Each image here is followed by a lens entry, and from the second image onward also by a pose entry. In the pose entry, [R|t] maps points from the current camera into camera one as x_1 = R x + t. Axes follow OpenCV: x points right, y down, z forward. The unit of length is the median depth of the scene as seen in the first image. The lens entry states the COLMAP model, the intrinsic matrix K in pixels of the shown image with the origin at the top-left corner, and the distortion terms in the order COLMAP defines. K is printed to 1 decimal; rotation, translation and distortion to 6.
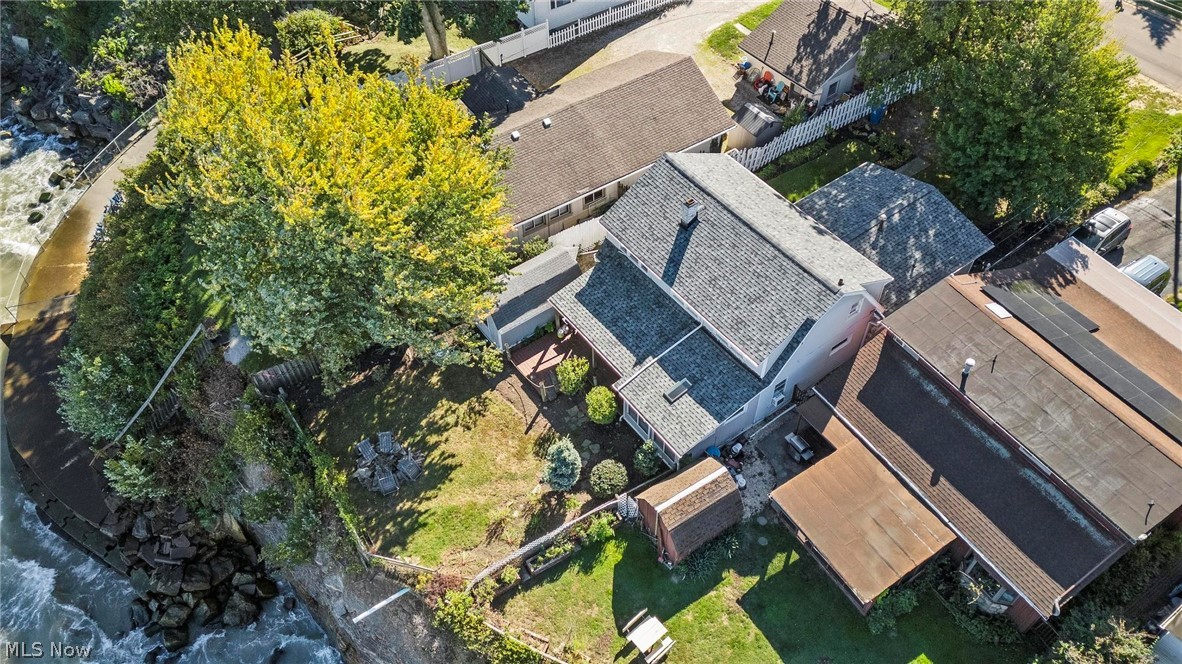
lens RADIAL K [[852.4, 0, 591.0], [0, 852.4, 332.0], [0, 0, 1]] dist [0.076599, -0.059476]
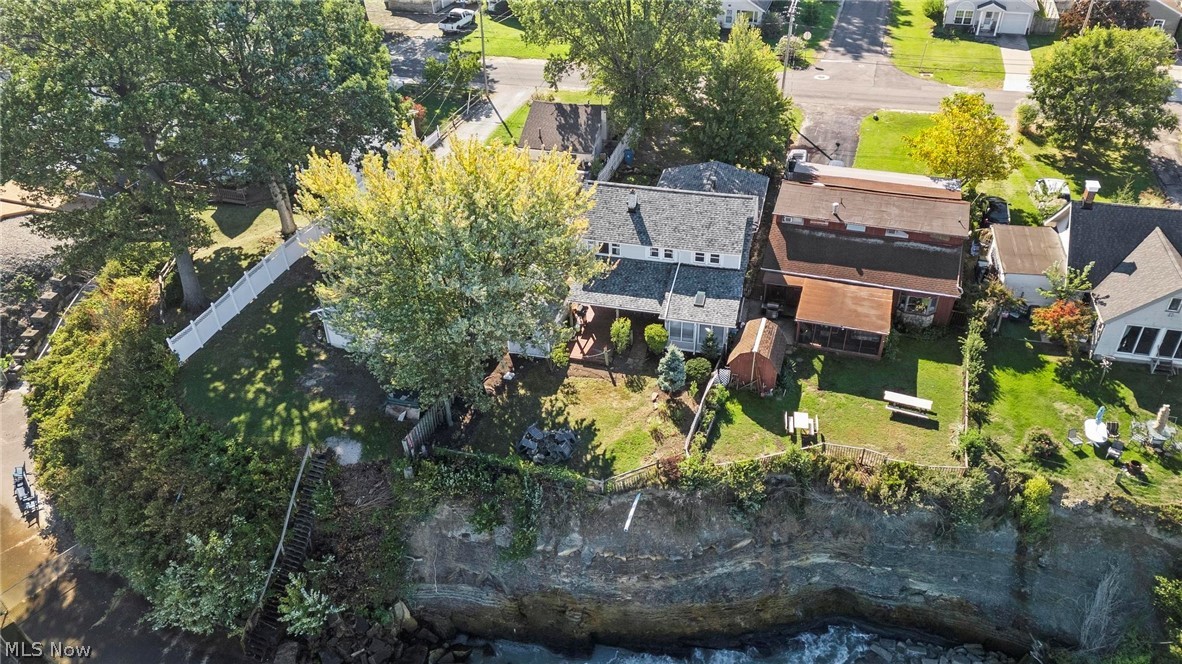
lens RADIAL K [[852.4, 0, 591.0], [0, 852.4, 332.0], [0, 0, 1]] dist [0.076599, -0.059476]
pose [[0.781377, -0.369389, 0.502993, -0.767973], [0.486093, 0.865718, -0.119355, 0.195326], [-0.391362, 0.337762, 0.856010, -0.127846]]
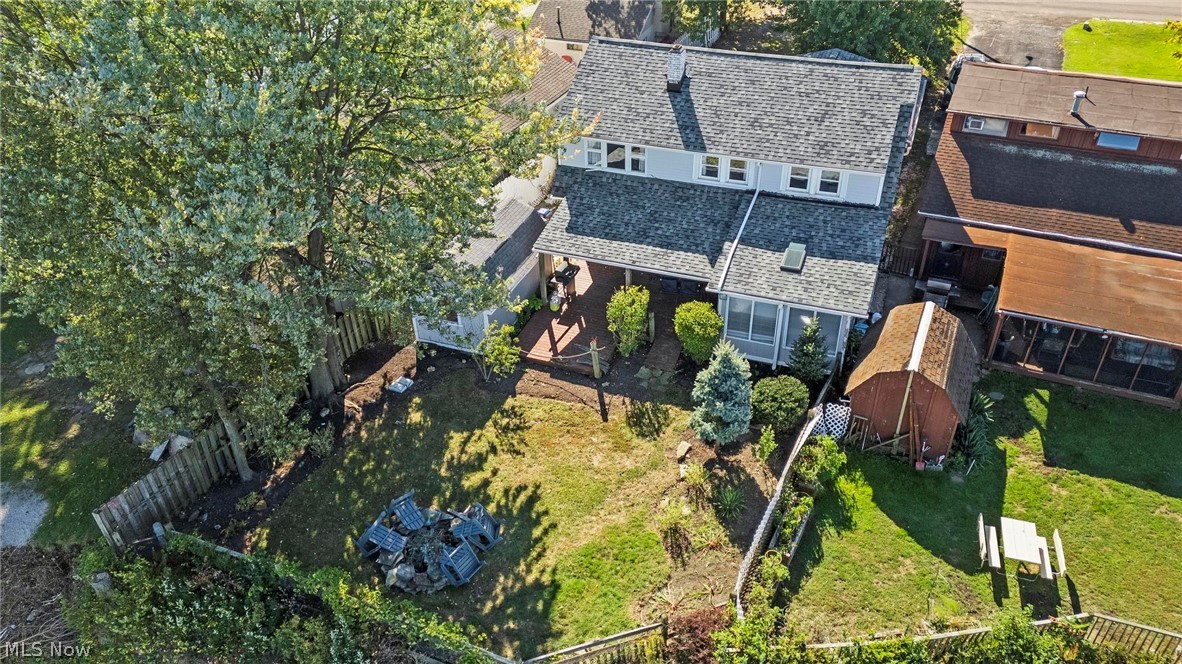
lens RADIAL K [[850.3, 0, 594.8], [0, 850.3, 337.9], [0, 0, 1]] dist [0.054604, -0.058633]
pose [[0.848582, -0.308175, 0.430043, -0.354210], [0.411172, 0.895660, -0.169502, 0.177092], [-0.332936, 0.320658, 0.886753, 0.449640]]
